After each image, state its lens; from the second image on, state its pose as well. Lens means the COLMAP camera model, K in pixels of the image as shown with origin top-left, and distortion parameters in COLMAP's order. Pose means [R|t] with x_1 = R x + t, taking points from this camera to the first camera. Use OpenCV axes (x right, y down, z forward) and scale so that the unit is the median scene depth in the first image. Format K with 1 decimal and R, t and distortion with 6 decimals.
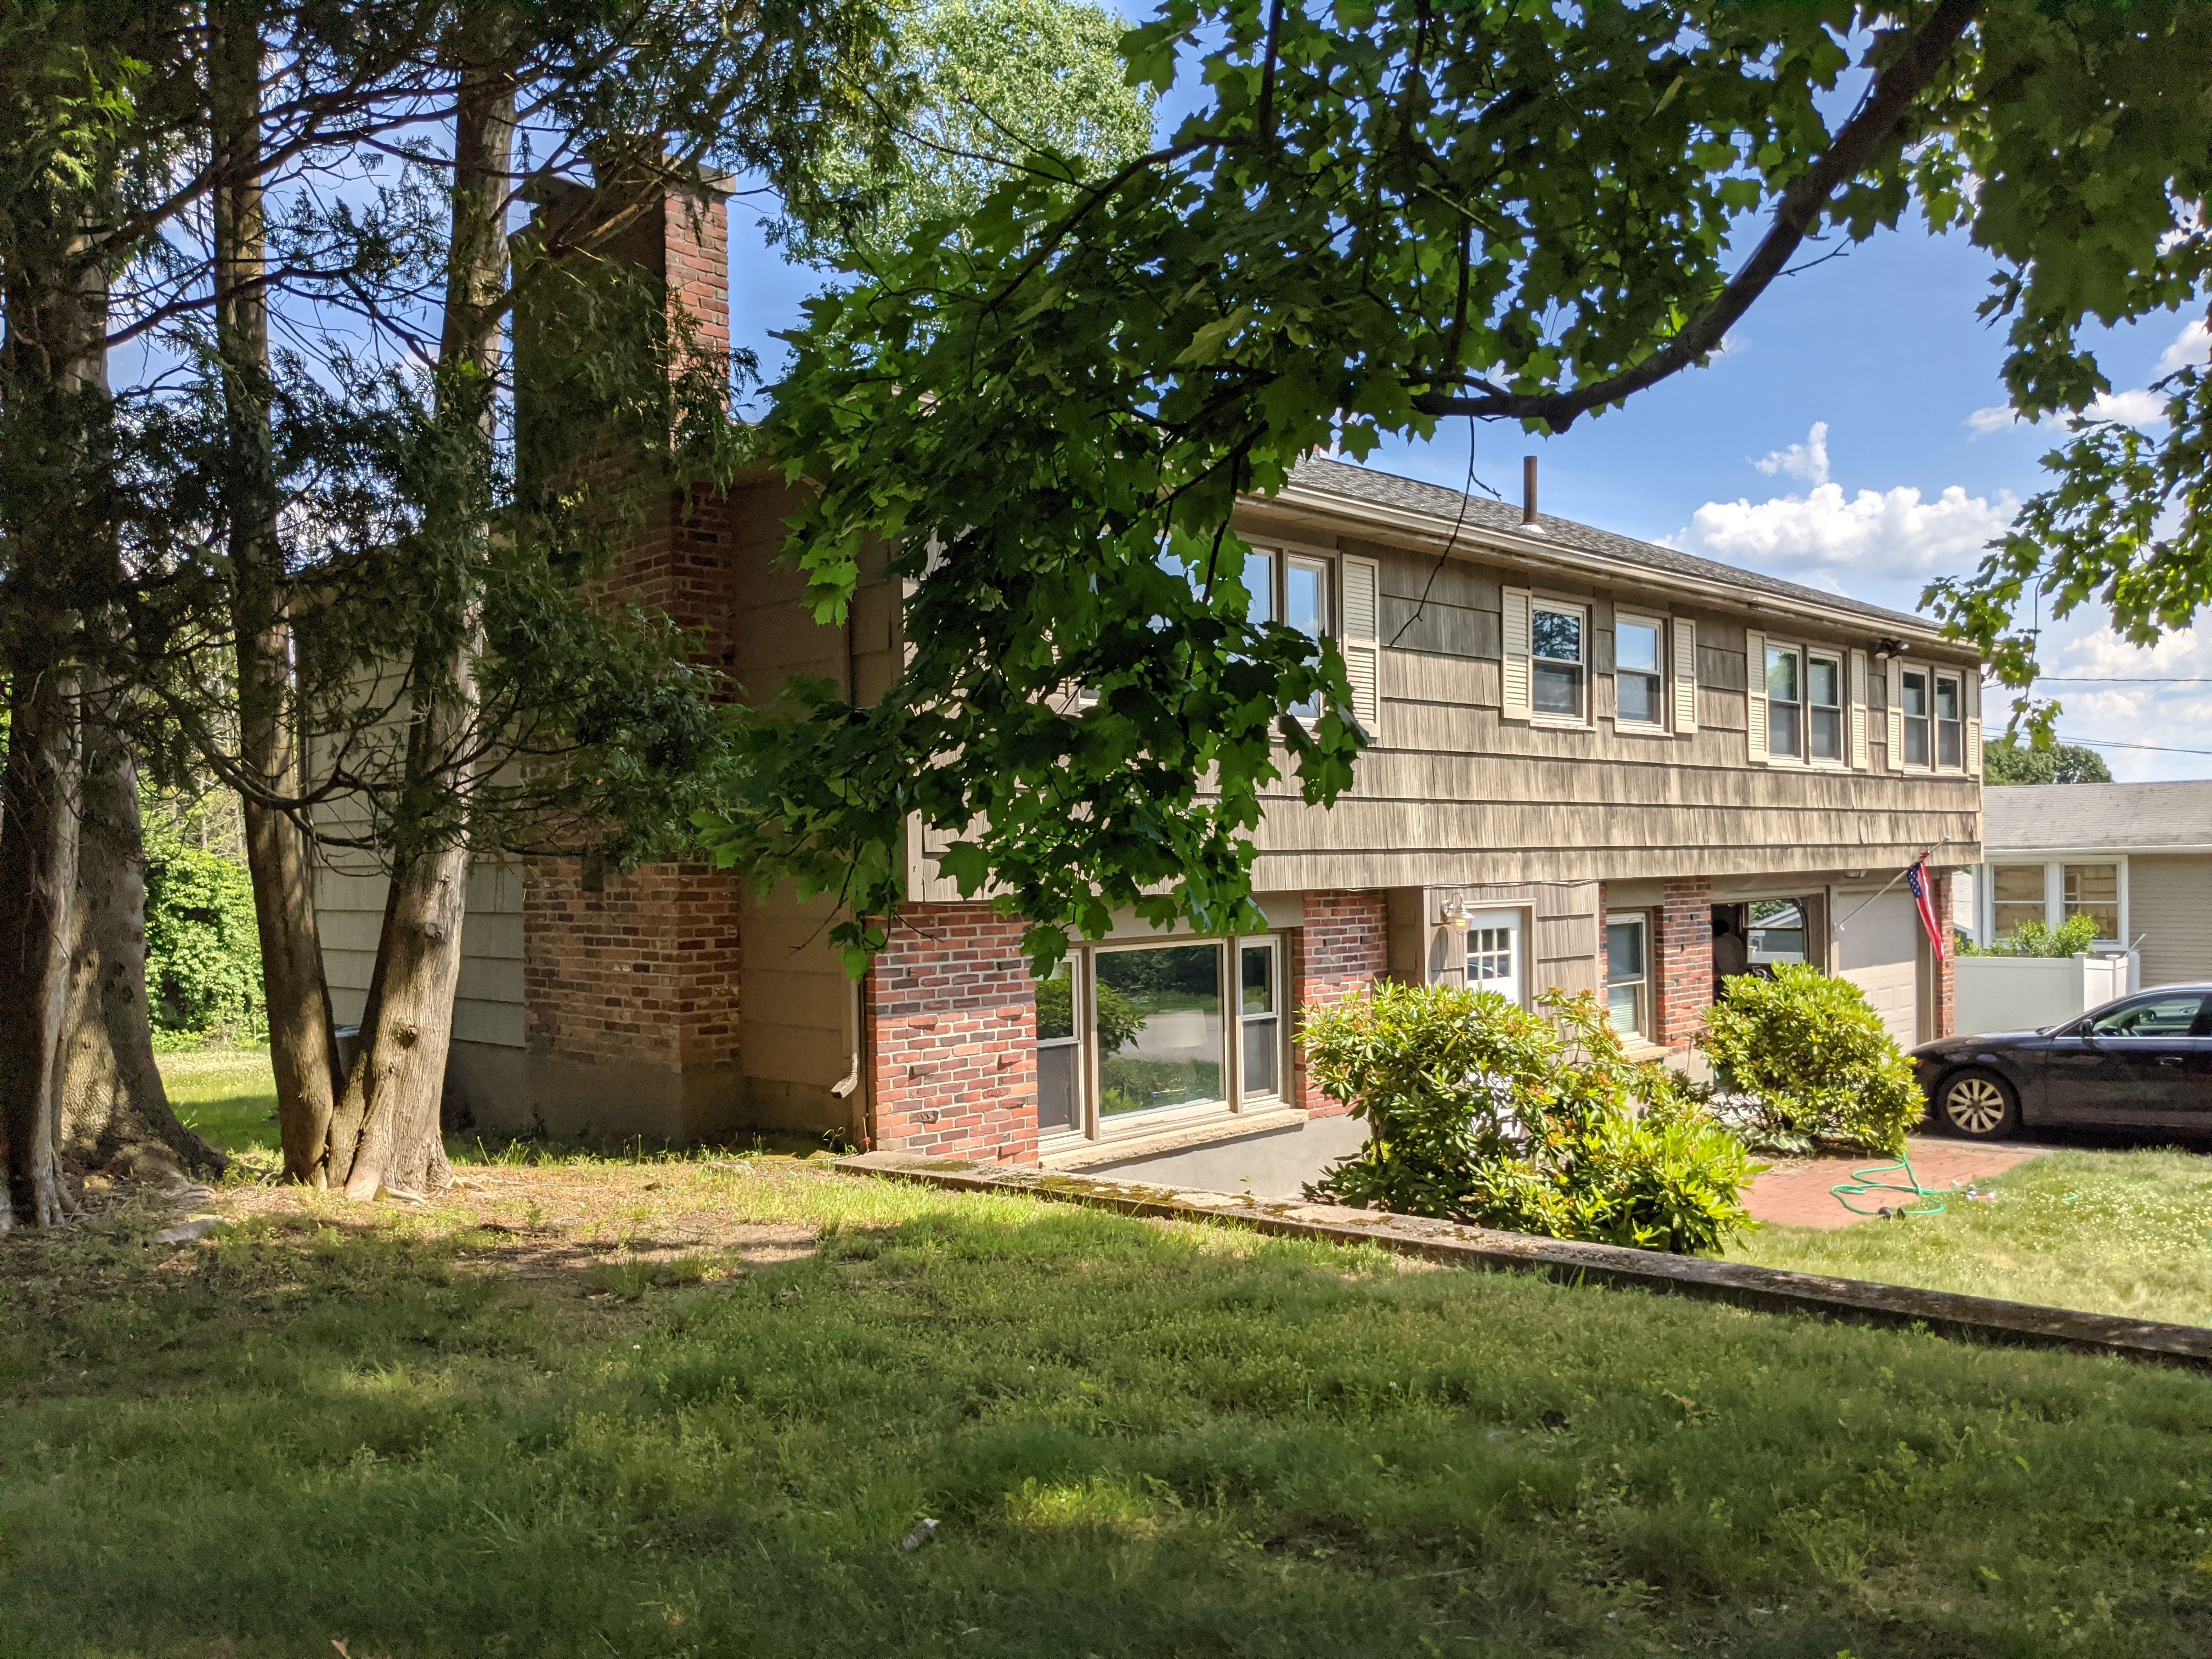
lens RADIAL K [[1709.4, 0, 1106.0], [0, 1709.4, 829.5], [0, 0, 1]] dist [0.095271, -0.135199]
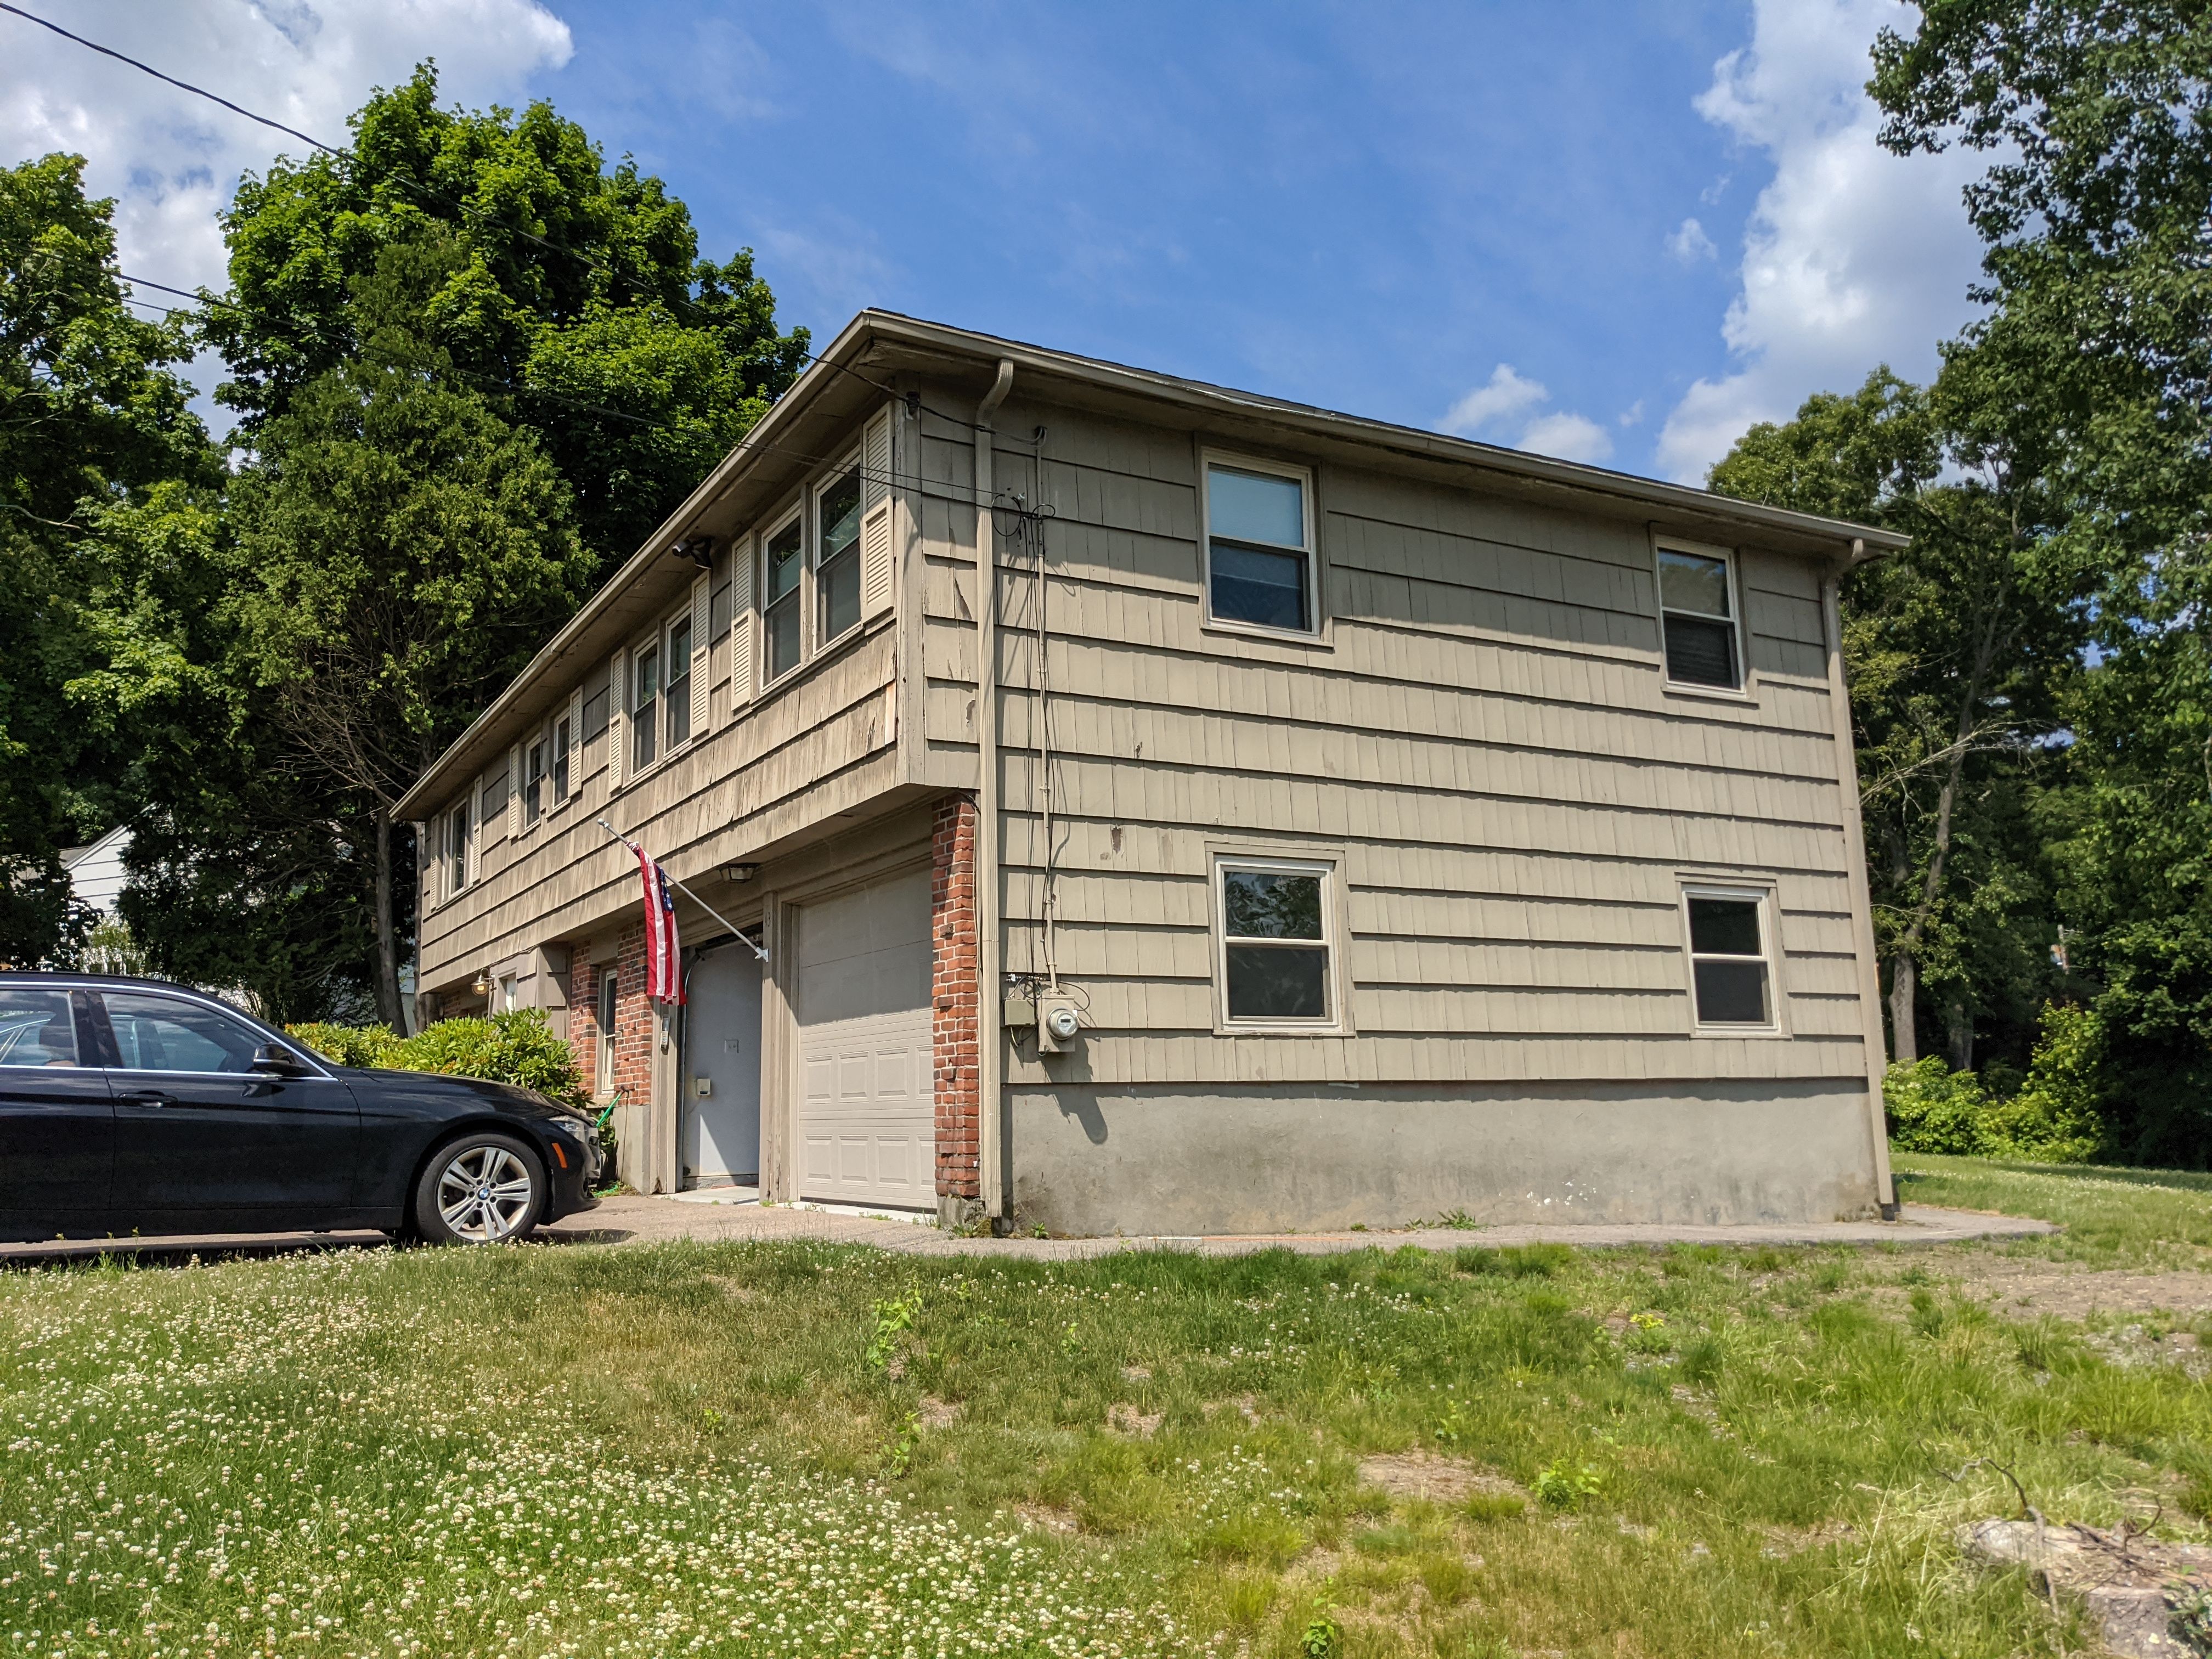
lens RADIAL K [[1709.4, 0, 1106.0], [0, 1709.4, 829.5], [0, 0, 1]] dist [0.095271, -0.135199]
pose [[-0.276081, -0.132753, -0.951922, 1.377423], [0.044136, 0.987620, -0.150531, 0.153036], [0.960120, -0.083573, -0.266804, 1.762900]]
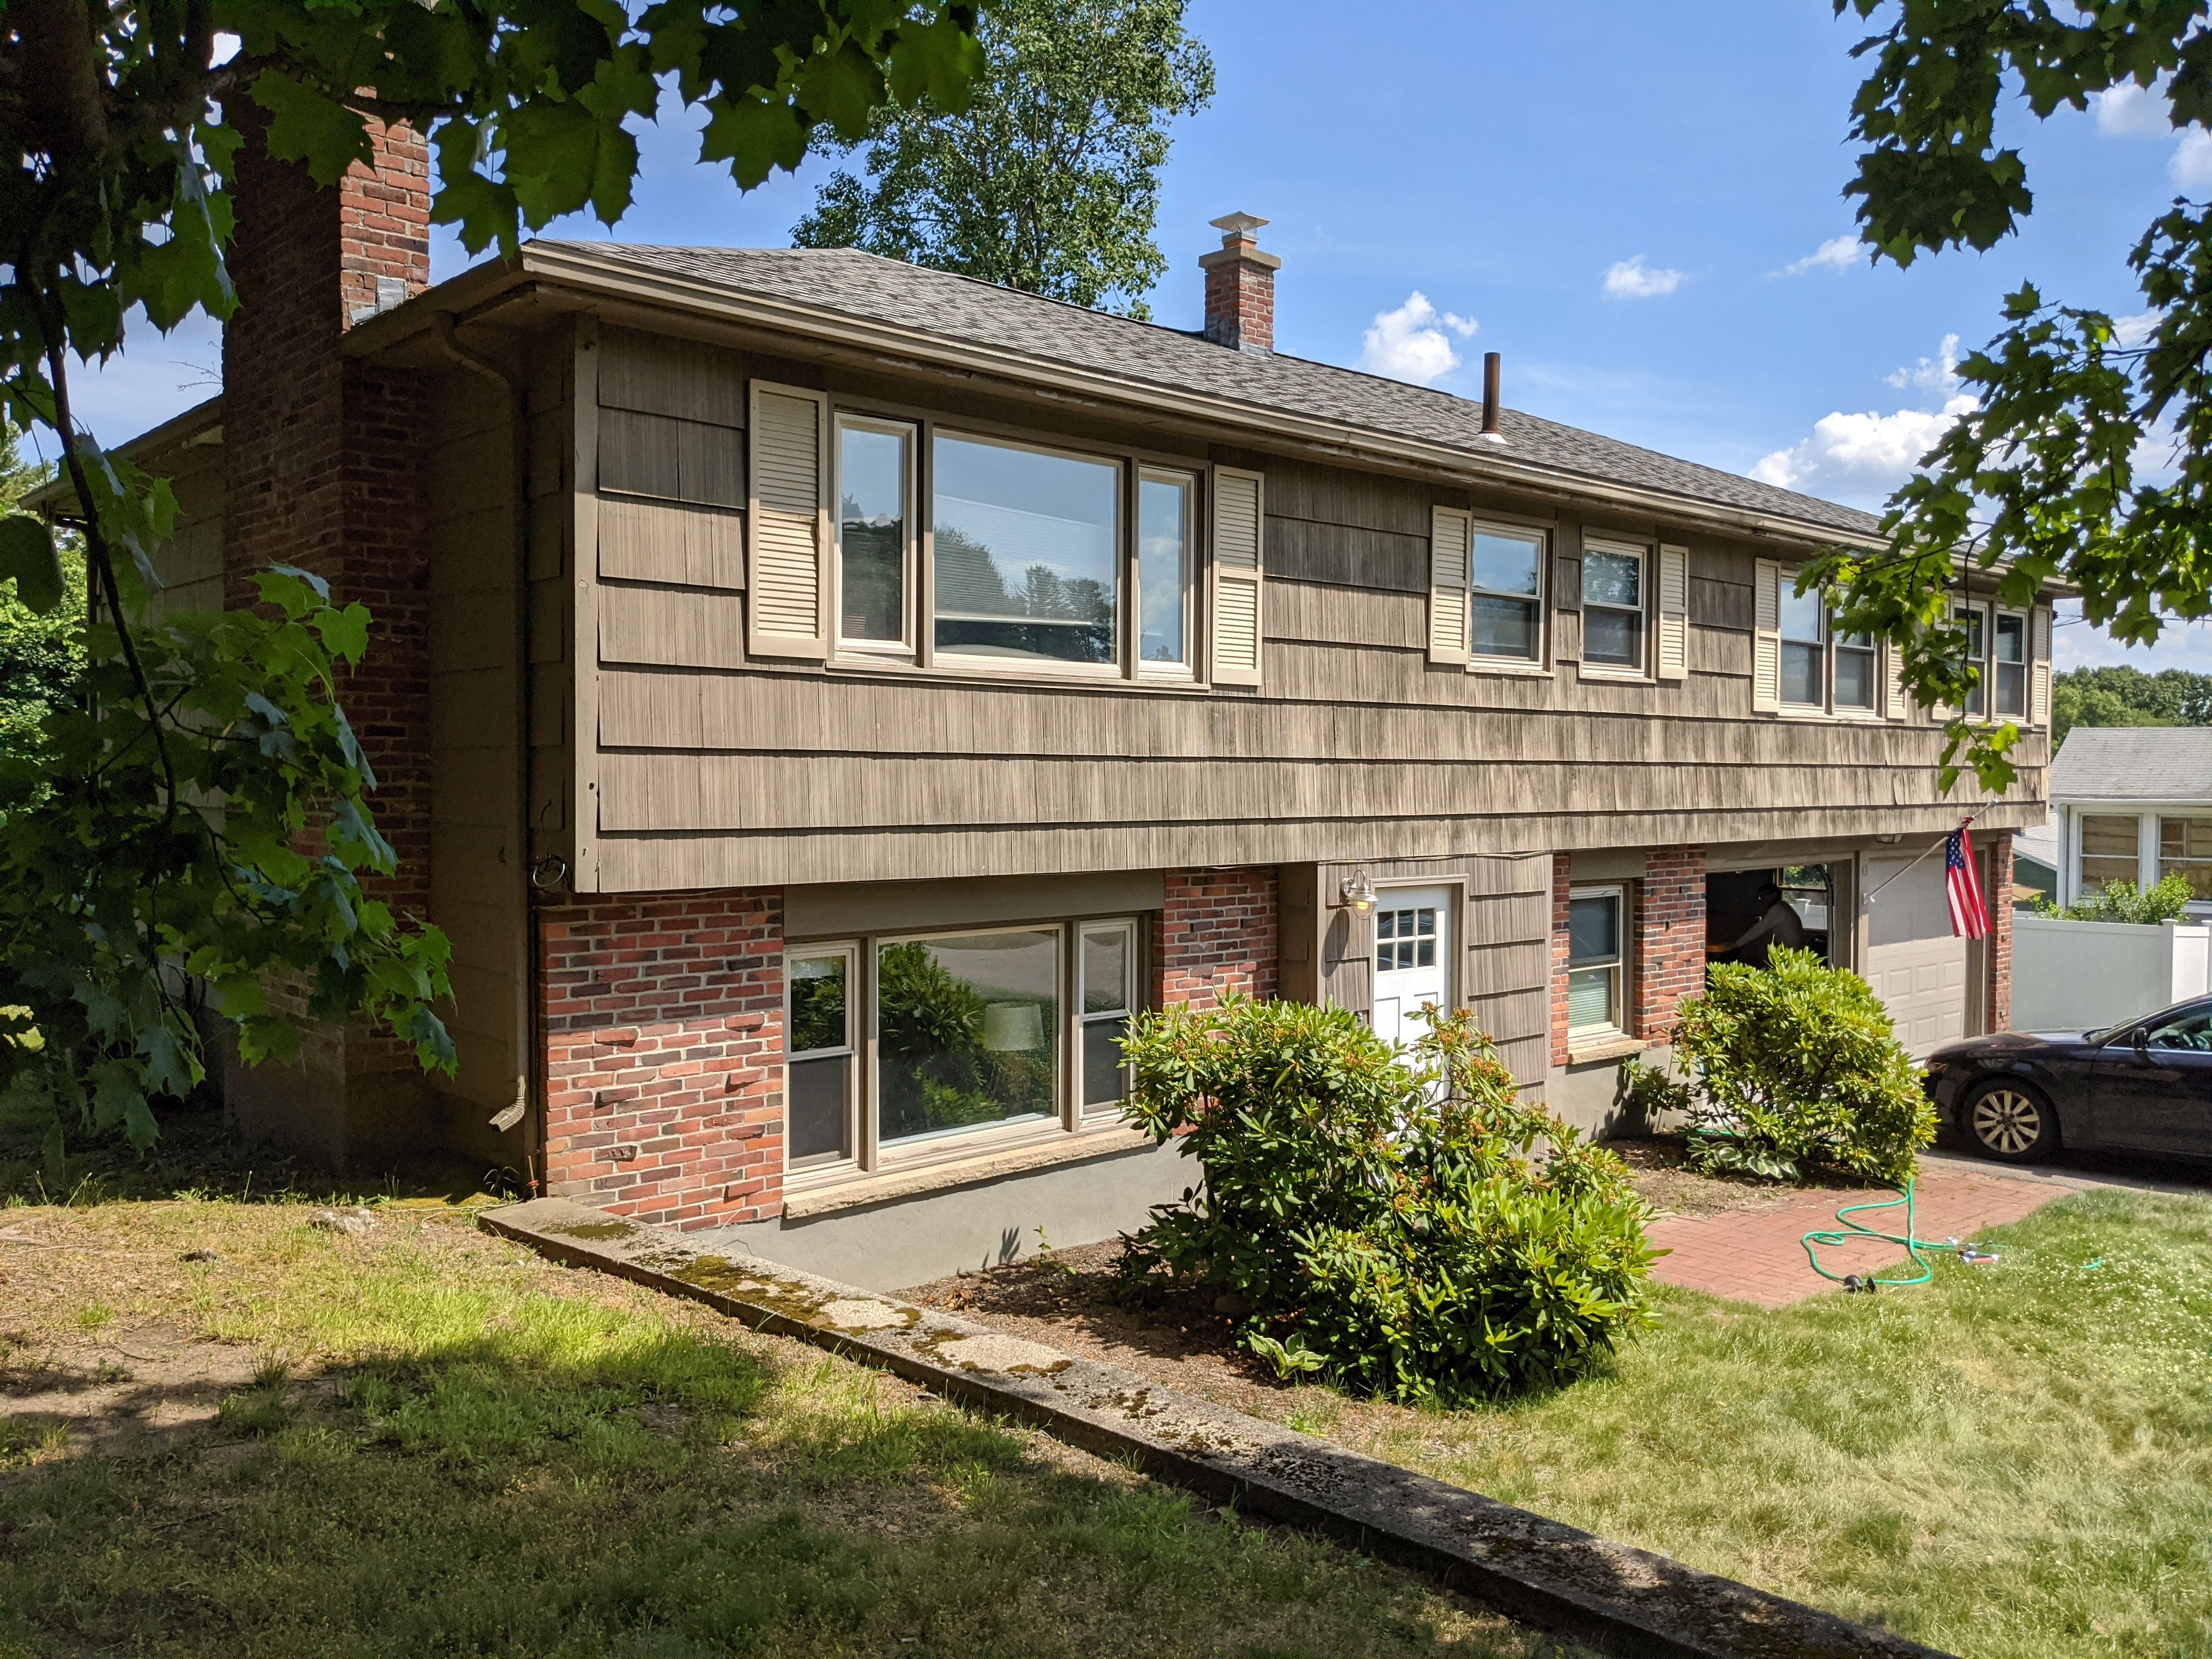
lens RADIAL K [[1695.7, 0, 1099.4], [0, 1695.7, 772.3], [0, 0, 1]] dist [0.091120, -0.124730]
pose [[0.997896, 0.020101, -0.061644, 0.115807], [-0.018965, 0.999640, 0.018961, -0.022260], [0.062003, -0.017752, 0.997918, 0.144363]]
